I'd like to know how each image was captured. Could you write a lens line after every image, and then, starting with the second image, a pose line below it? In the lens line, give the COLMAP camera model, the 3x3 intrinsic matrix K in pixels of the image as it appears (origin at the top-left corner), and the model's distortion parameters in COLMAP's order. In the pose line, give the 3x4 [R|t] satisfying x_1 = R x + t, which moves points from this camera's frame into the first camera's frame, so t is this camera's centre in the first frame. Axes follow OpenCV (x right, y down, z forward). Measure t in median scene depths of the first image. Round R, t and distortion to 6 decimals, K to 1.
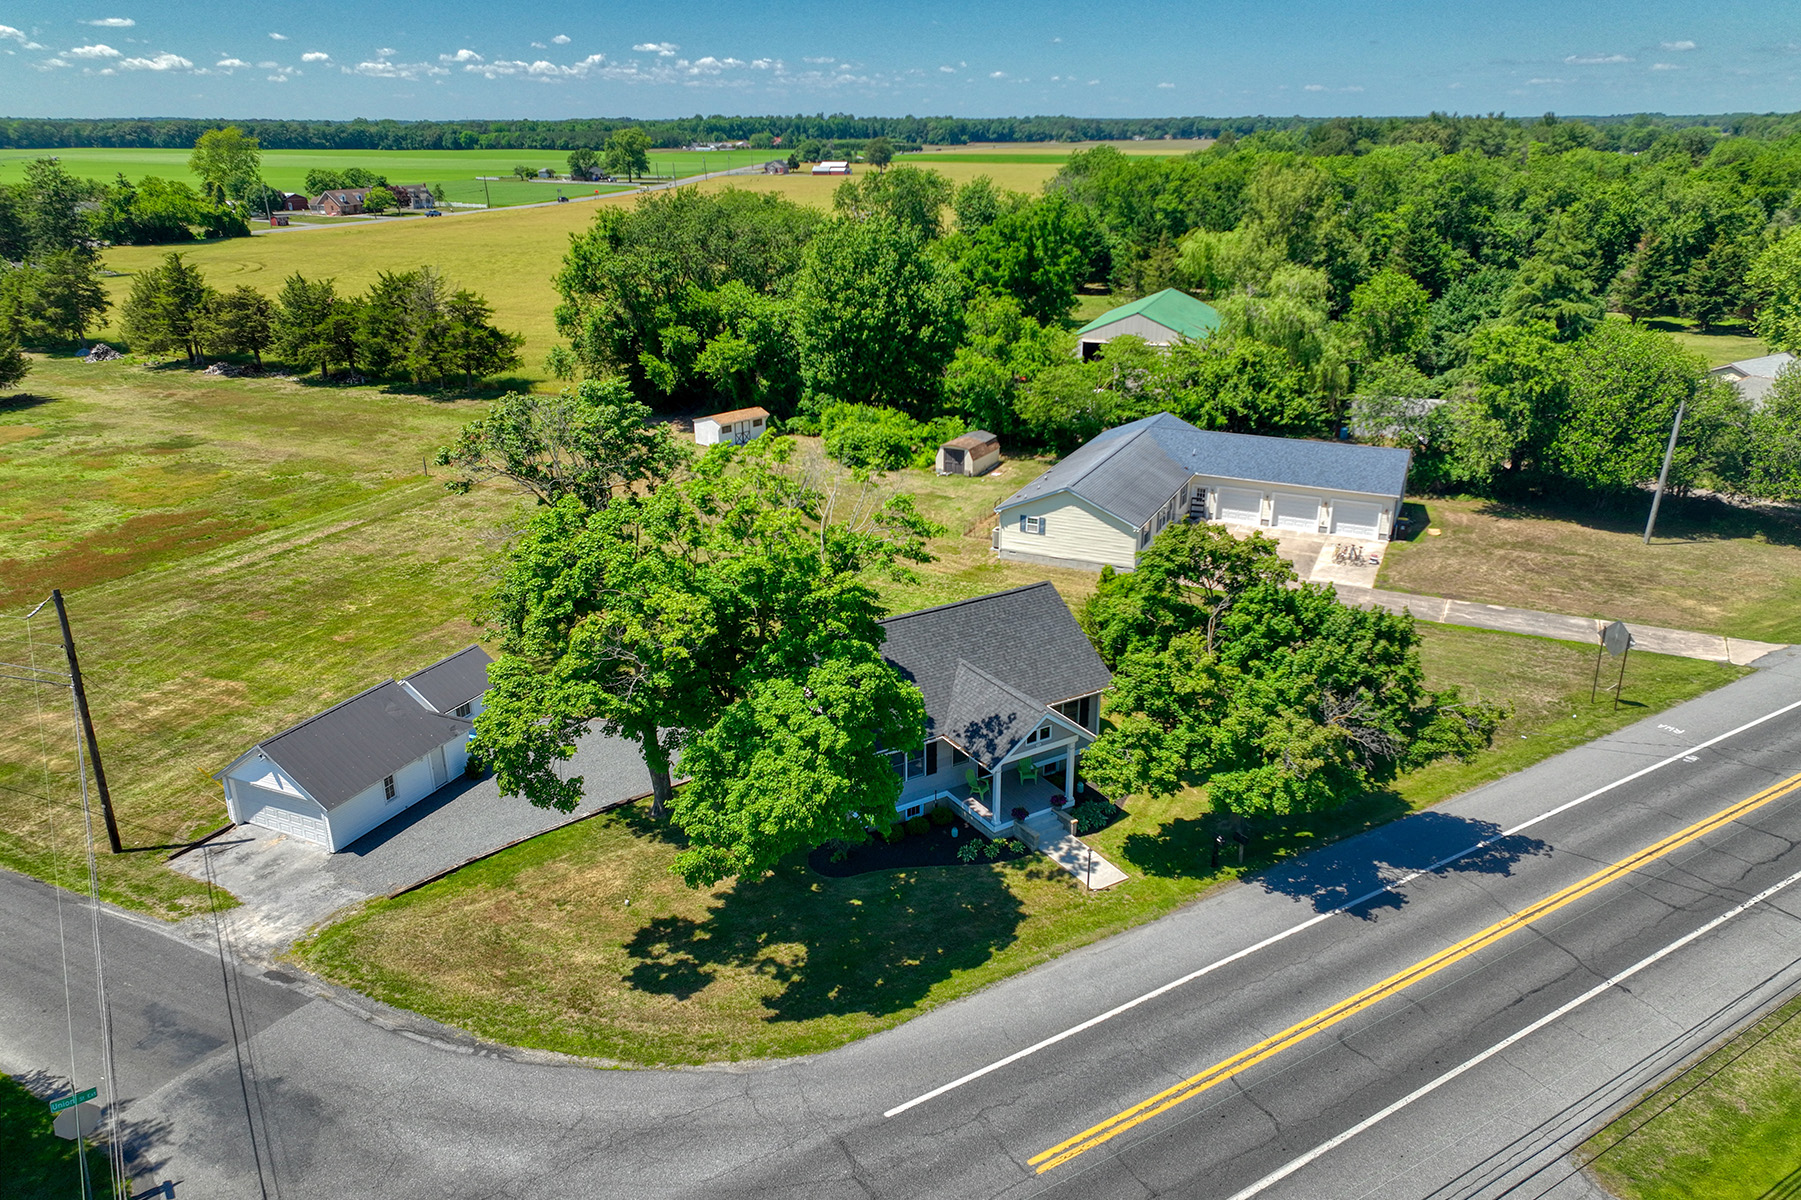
lens RADIAL K [[1261.5, 0, 903.5], [0, 1261.5, 599.8], [0, 0, 1]] dist [-0.003220, 0.017559]
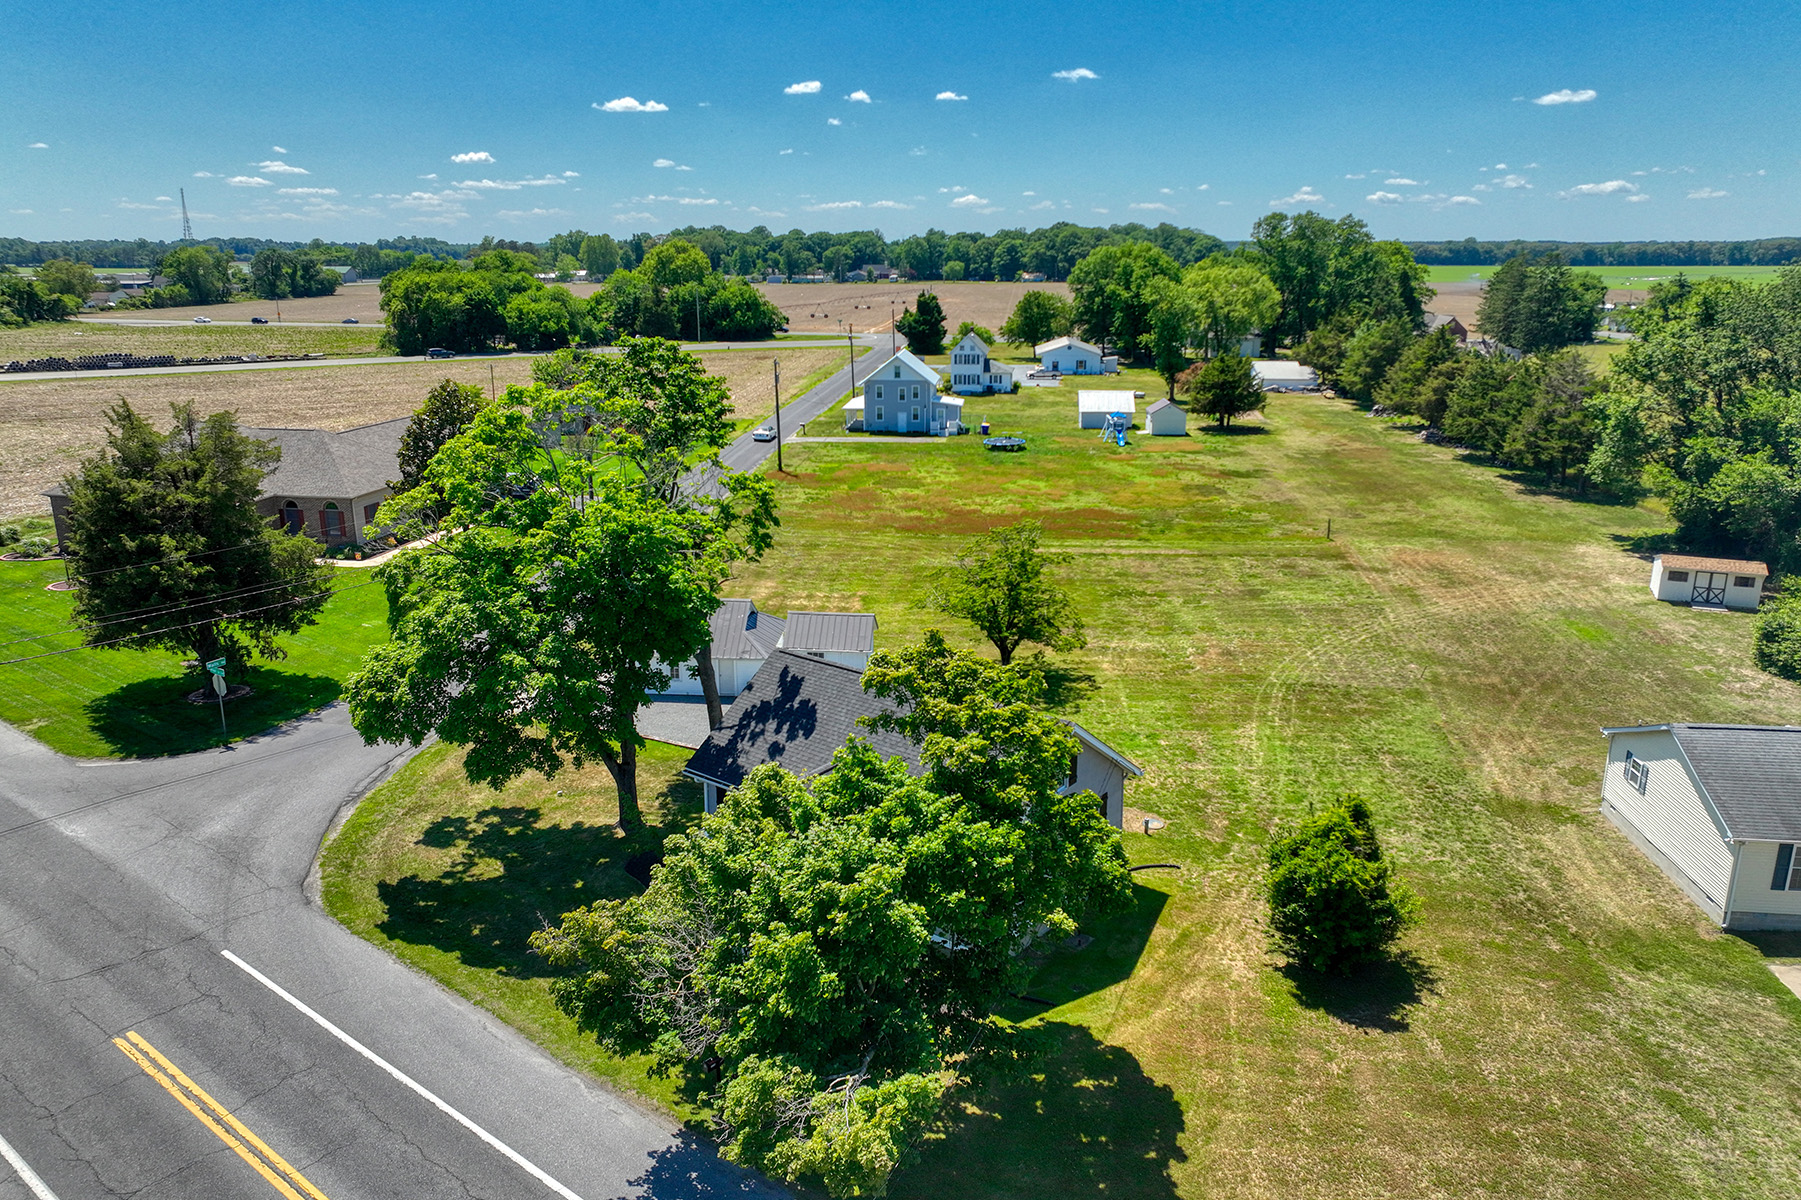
lens RADIAL K [[1261.5, 0, 905.8], [0, 1261.5, 600.6], [0, 0, 1]] dist [-0.003220, 0.017559]
pose [[0.346802, 0.255589, -0.902442, 0.397396], [-0.332541, 0.933159, 0.136495, -0.081599], [0.877009, 0.252763, 0.408616, 0.354889]]
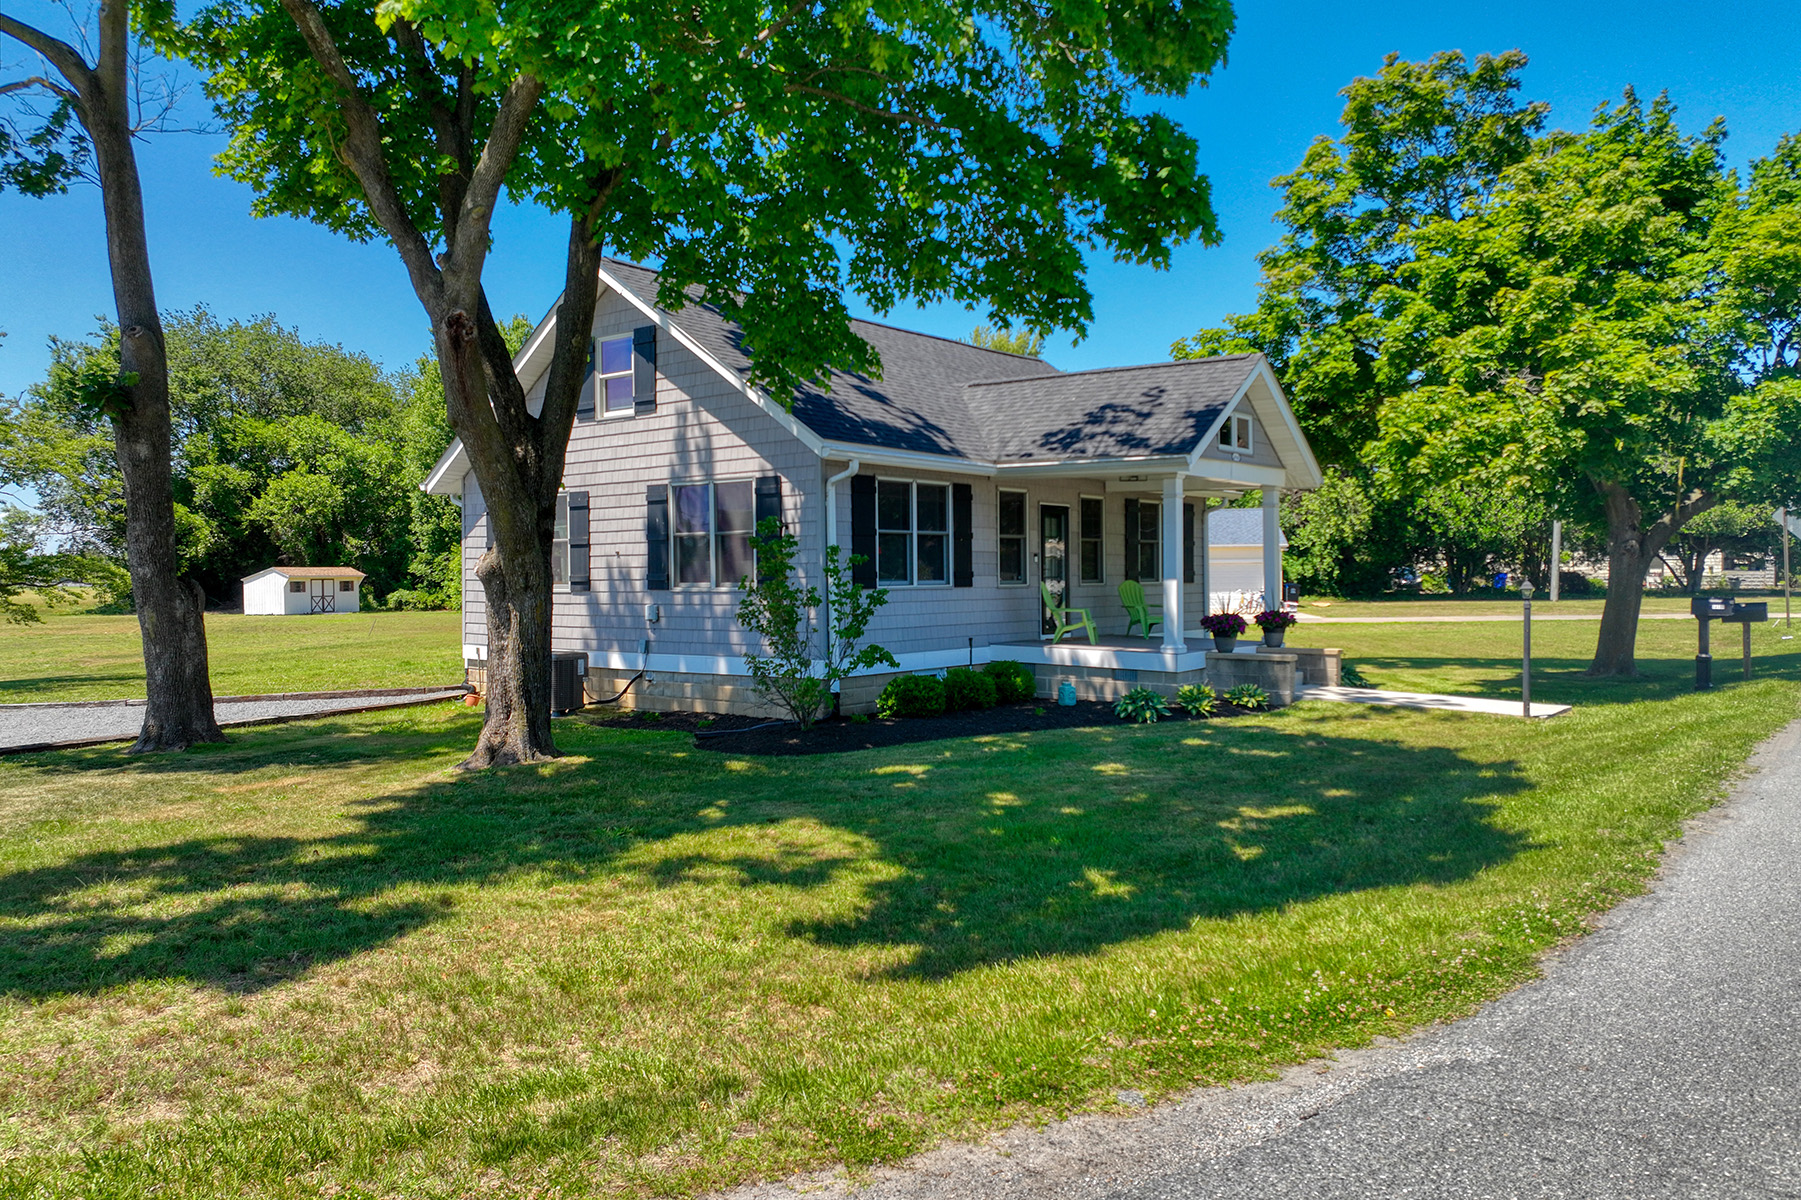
lens RADIAL K [[1261.5, 0, 901.5], [0, 1261.5, 612.4], [0, 0, 1]] dist [-0.003220, 0.017559]
pose [[0.944276, -0.013951, 0.328860, -0.063708], [0.121269, 0.943567, -0.308180, 0.135489], [-0.306002, 0.330887, 0.892679, 0.338702]]
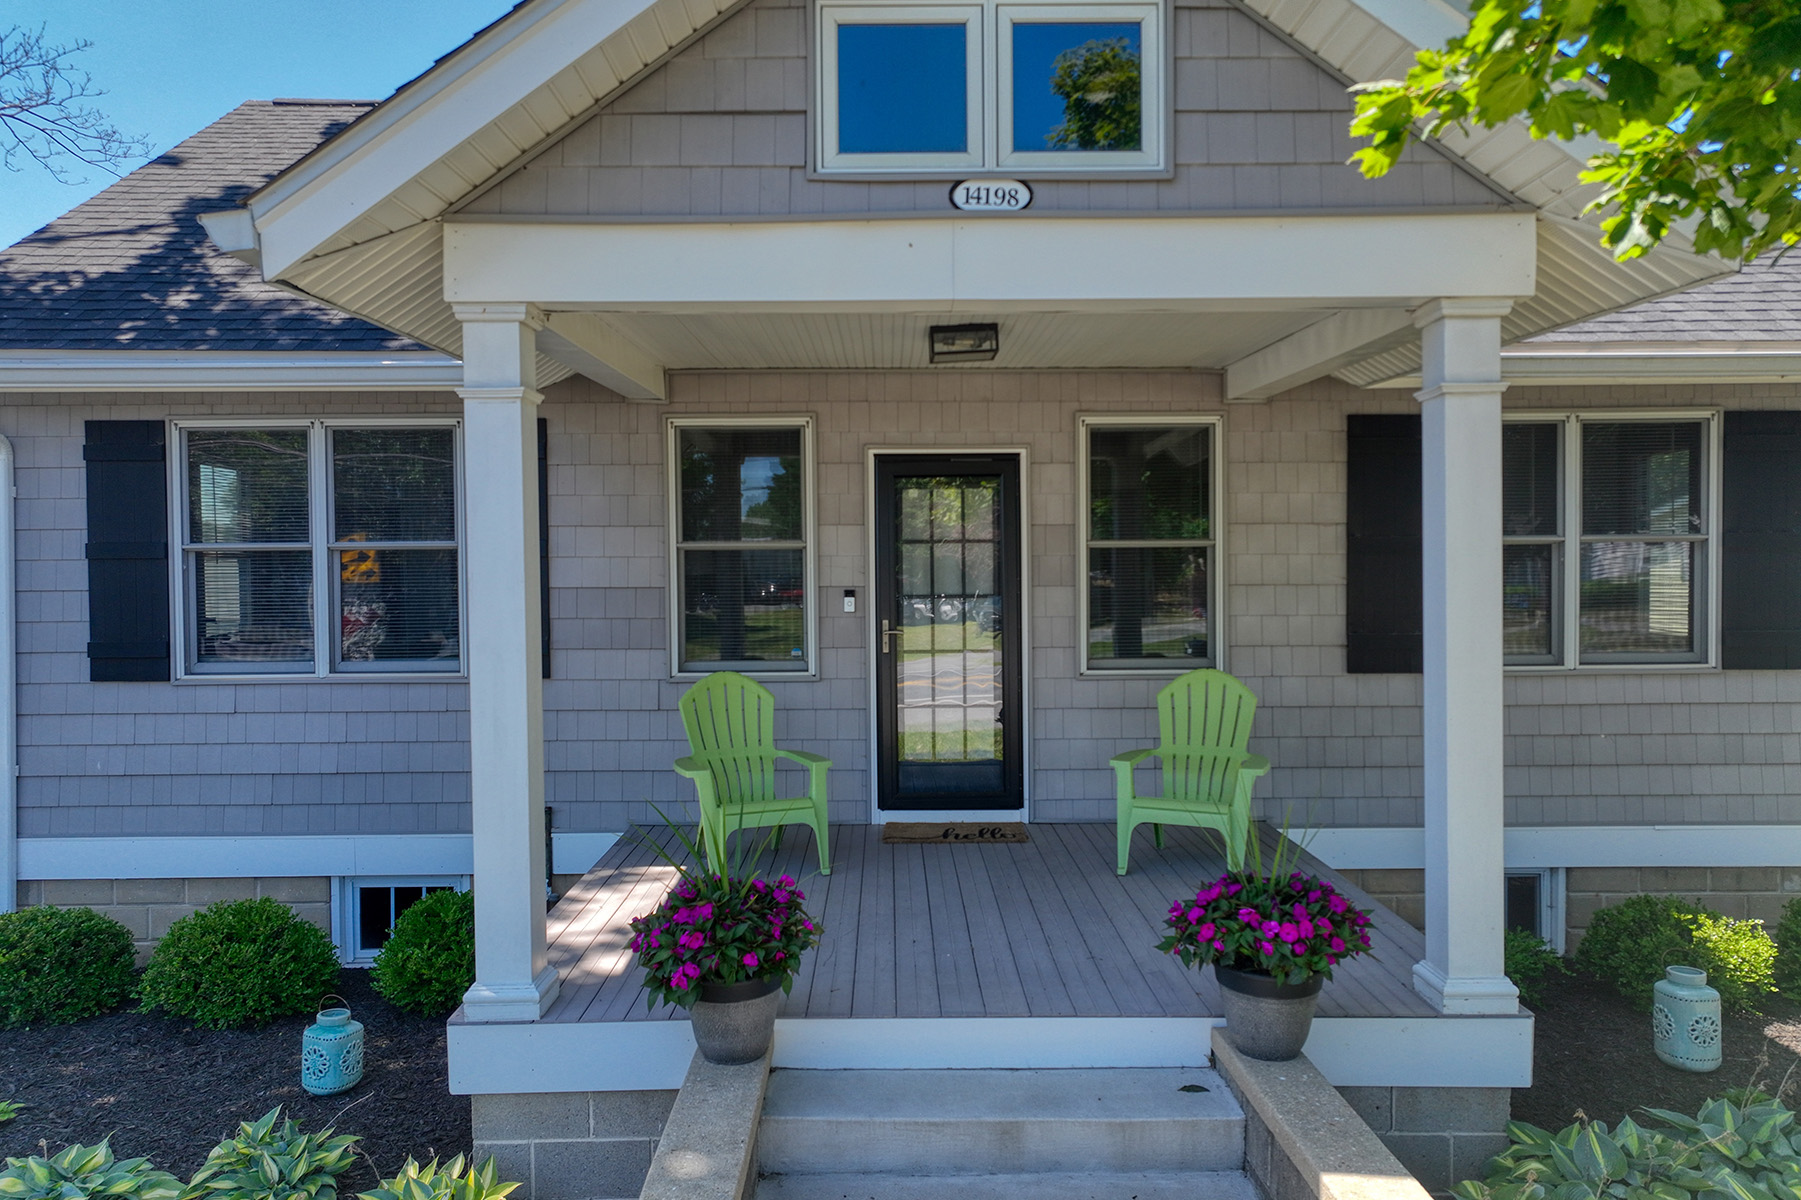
lens RADIAL K [[1261.5, 0, 903.6], [0, 1261.5, 591.3], [0, 0, 1]] dist [-0.003220, 0.017559]
pose [[0.852877, 0.005787, -0.522079, 0.074371], [-0.180749, 0.941380, -0.284841, 0.084190], [0.489826, 0.337300, 0.803927, 0.459544]]
